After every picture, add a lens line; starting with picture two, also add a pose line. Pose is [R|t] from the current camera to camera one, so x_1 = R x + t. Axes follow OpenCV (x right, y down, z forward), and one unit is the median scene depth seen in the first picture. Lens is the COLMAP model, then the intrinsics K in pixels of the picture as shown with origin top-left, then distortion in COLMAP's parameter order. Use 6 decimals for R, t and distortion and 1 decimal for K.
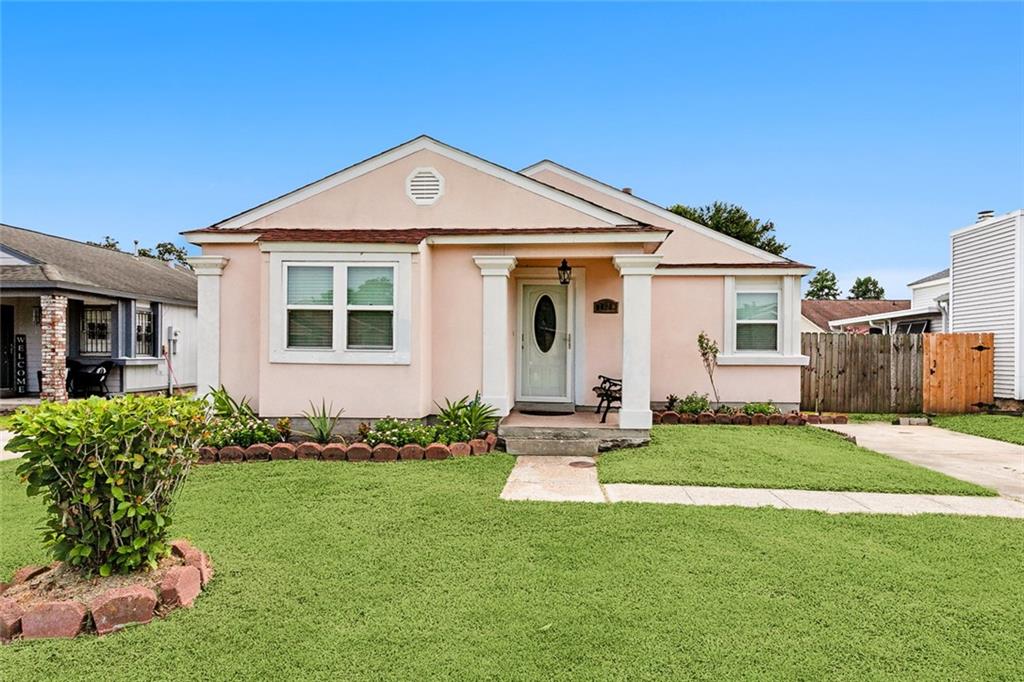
lens RADIAL K [[633.0, 0, 512.0], [0, 633.0, 341.0], [0, 0, 1]] dist [0.001343, -0.000071]
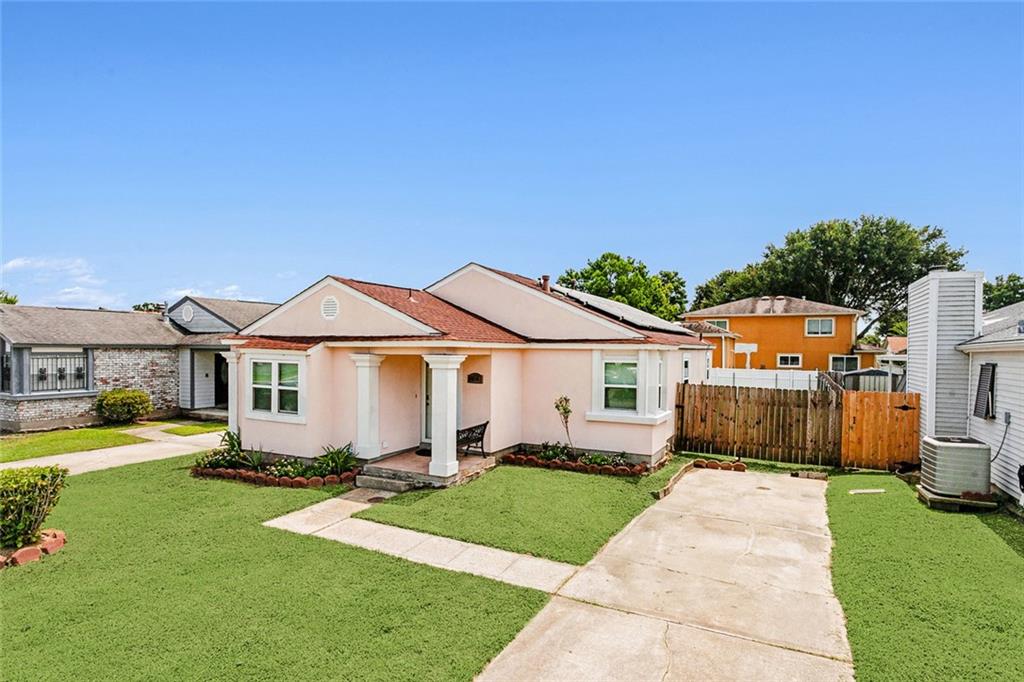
lens RADIAL K [[536.1, 0, 512.0], [0, 536.1, 341.0], [0, 0, 1]] dist [0.002936, 0.000389]
pose [[0.921484, -0.004154, -0.388395, 0.608673], [0.006911, 0.999960, 0.005703, -0.127868], [0.388355, -0.007939, 0.921476, -0.039411]]
